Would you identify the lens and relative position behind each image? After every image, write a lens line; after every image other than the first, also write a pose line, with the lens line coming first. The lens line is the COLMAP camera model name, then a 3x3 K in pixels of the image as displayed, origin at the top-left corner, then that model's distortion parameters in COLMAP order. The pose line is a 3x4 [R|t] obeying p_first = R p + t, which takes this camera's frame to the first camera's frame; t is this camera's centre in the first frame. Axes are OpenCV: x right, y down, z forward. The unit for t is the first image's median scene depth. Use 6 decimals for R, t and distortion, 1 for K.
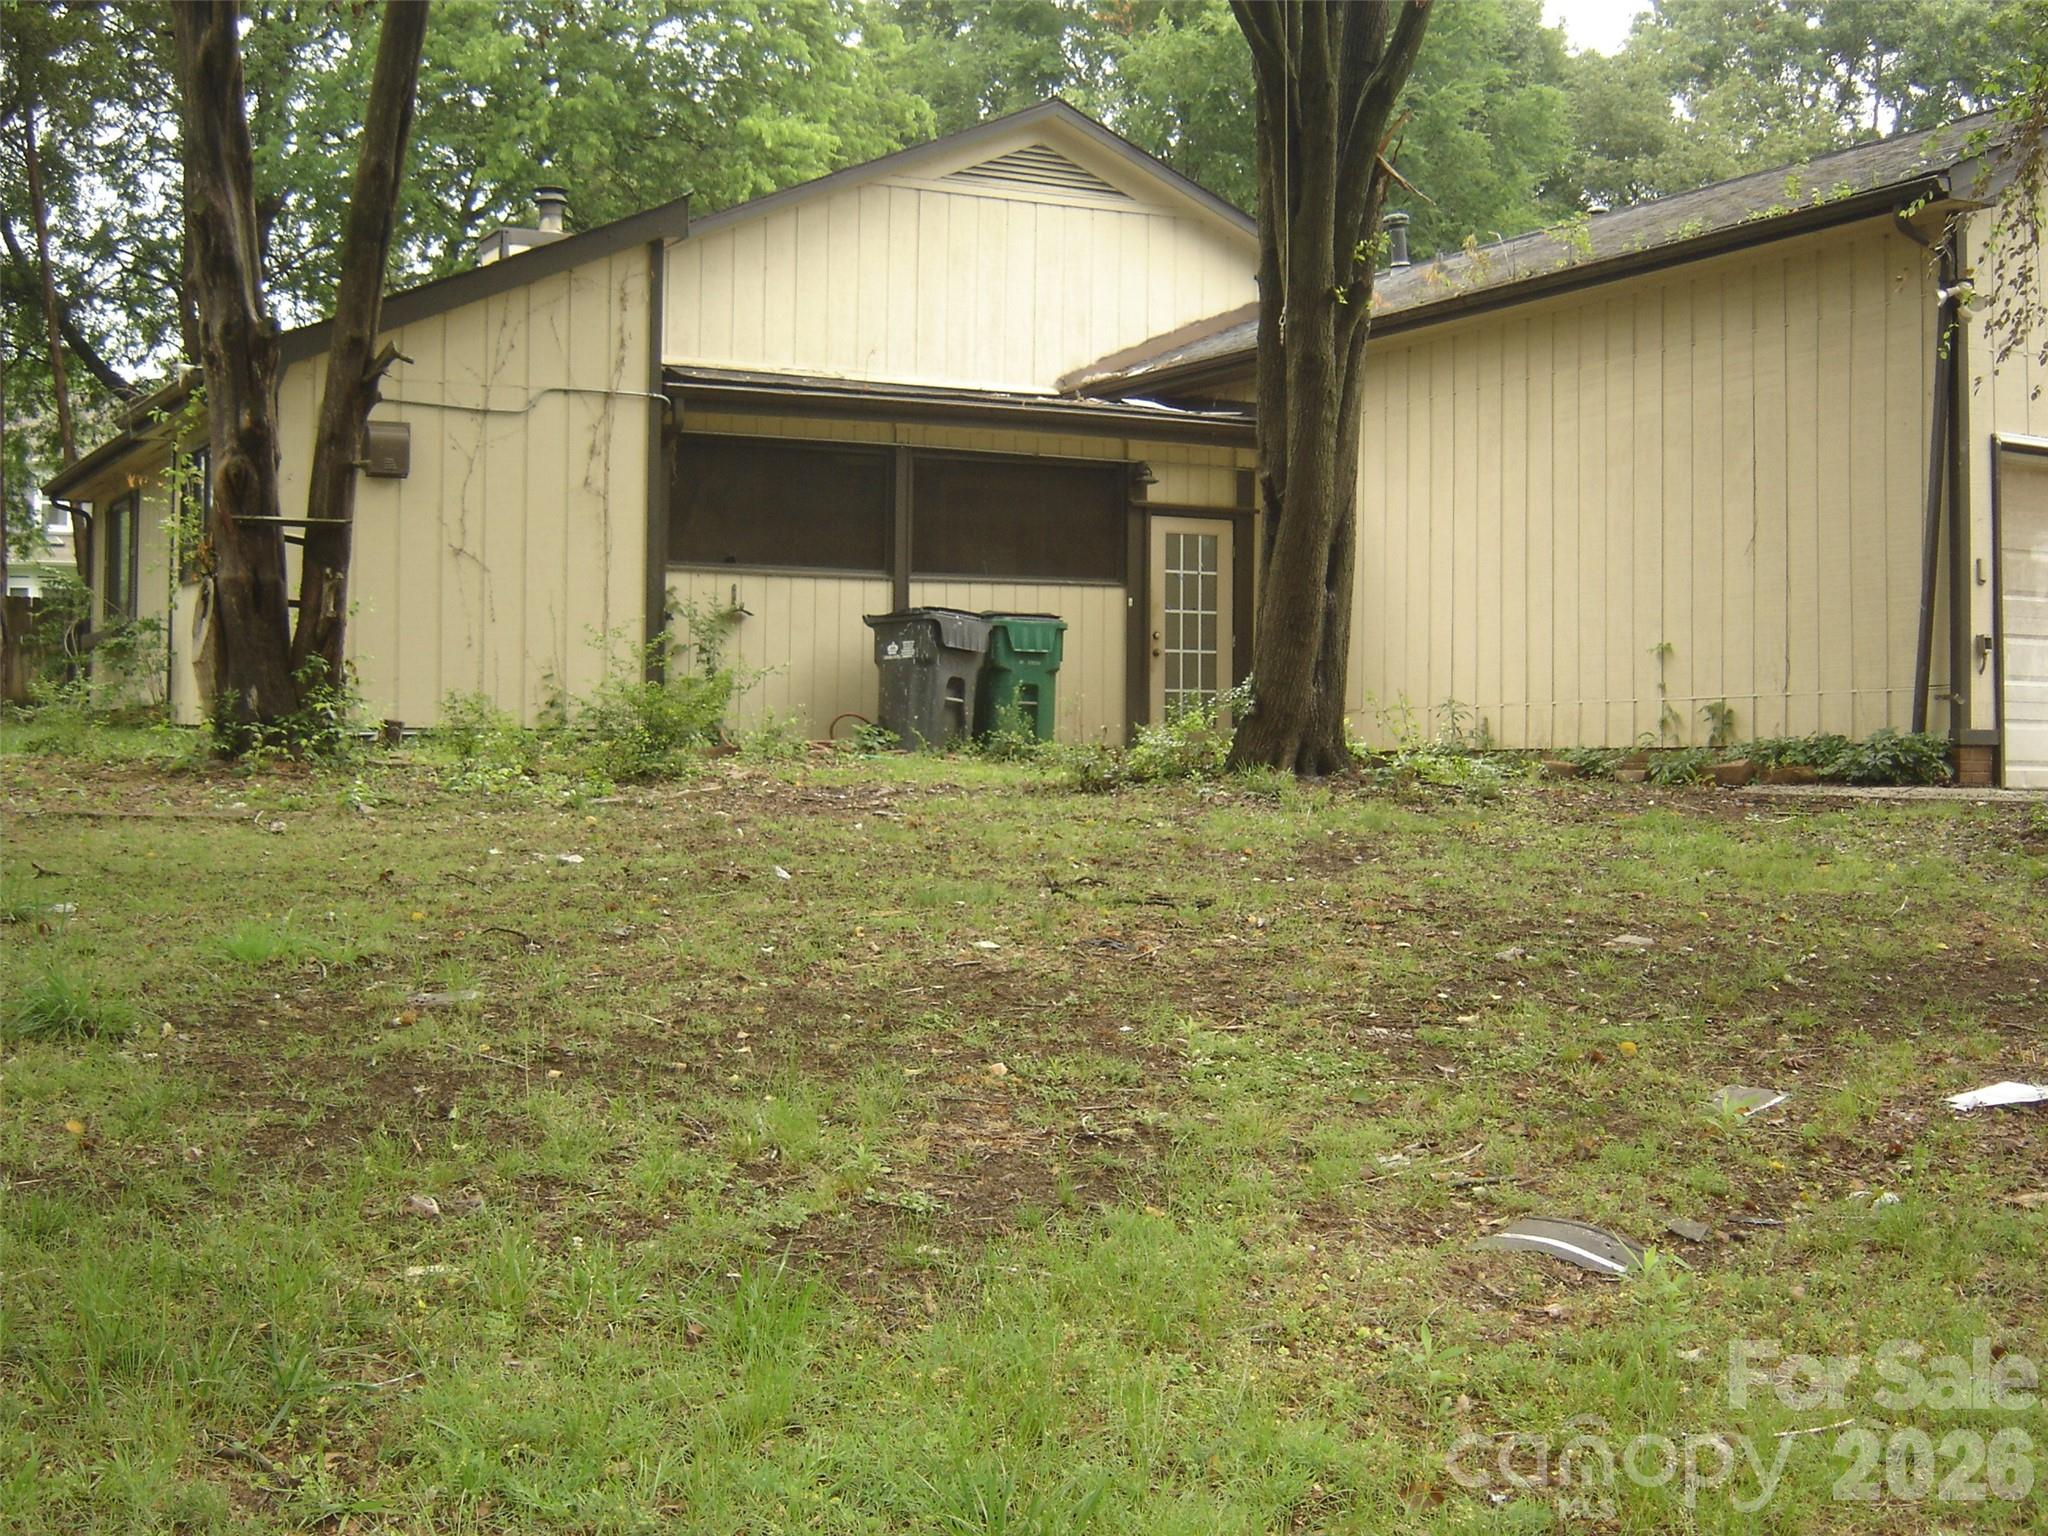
lens RADIAL K [[2693.5, 0, 1061.8], [0, 2693.5, 766.6], [0, 0, 1]] dist [-0.106713, -0.057458]
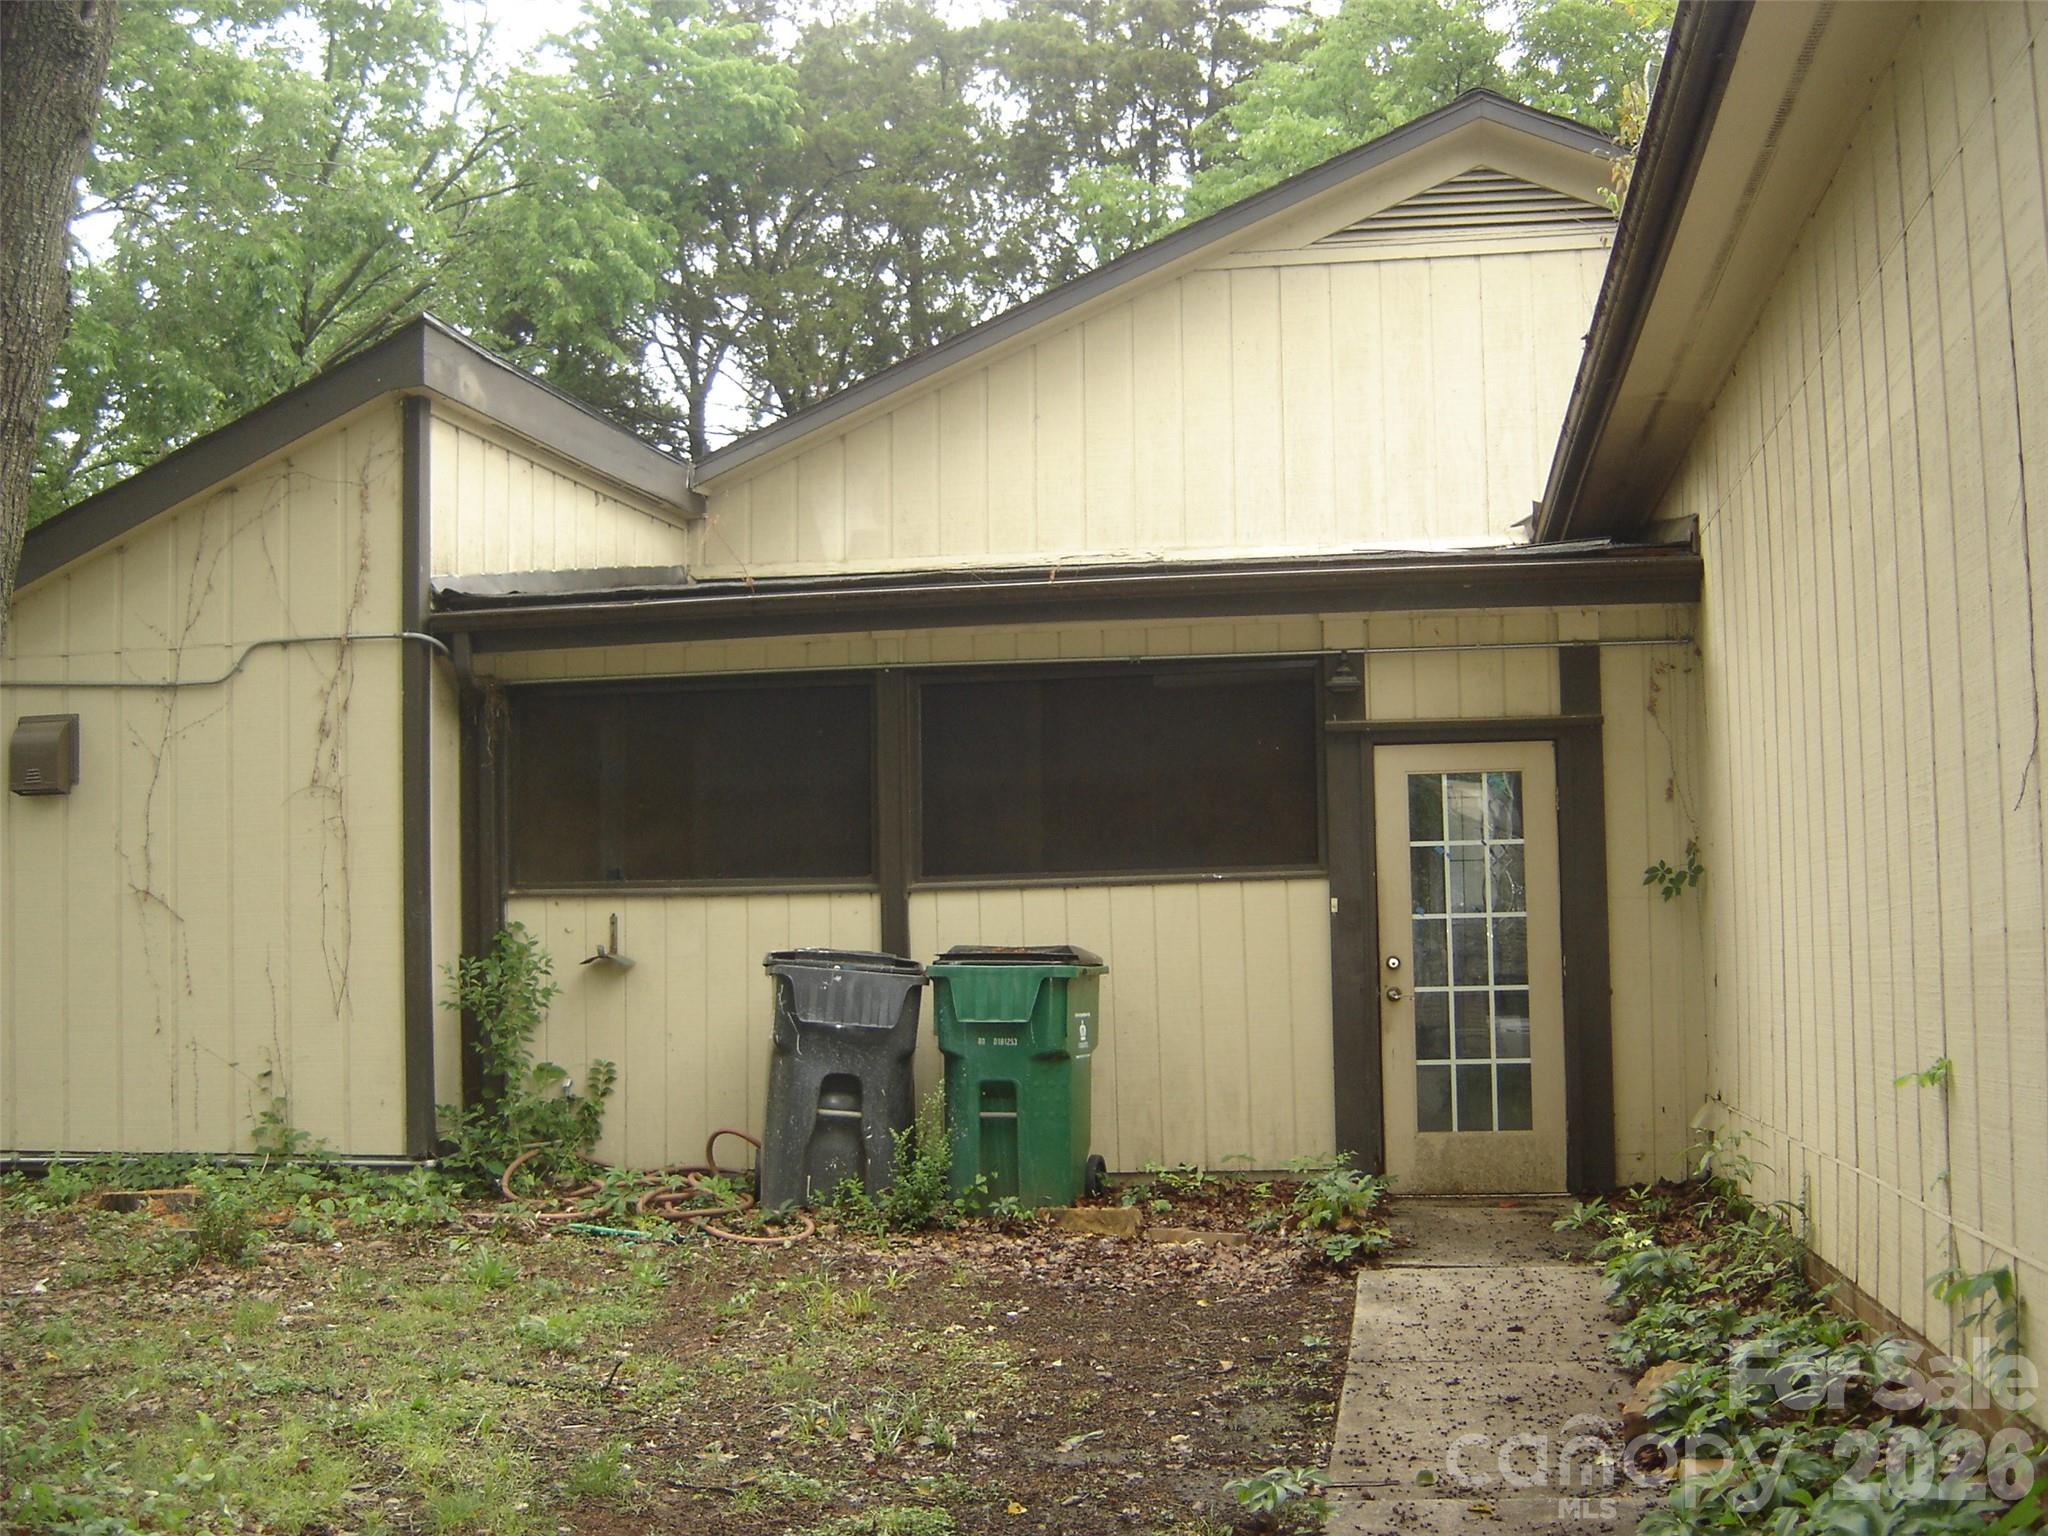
lens RADIAL K [[2267.6, 0, 1024.0], [0, 2267.6, 768.0], [0, 0, 1]] dist [-0.108108, 0.002329]
pose [[0.786892, -0.066100, -0.613541, 0.305879], [0.021989, 0.996619, -0.079168, -0.062265], [0.616699, 0.048805, 0.785685, 0.687972]]
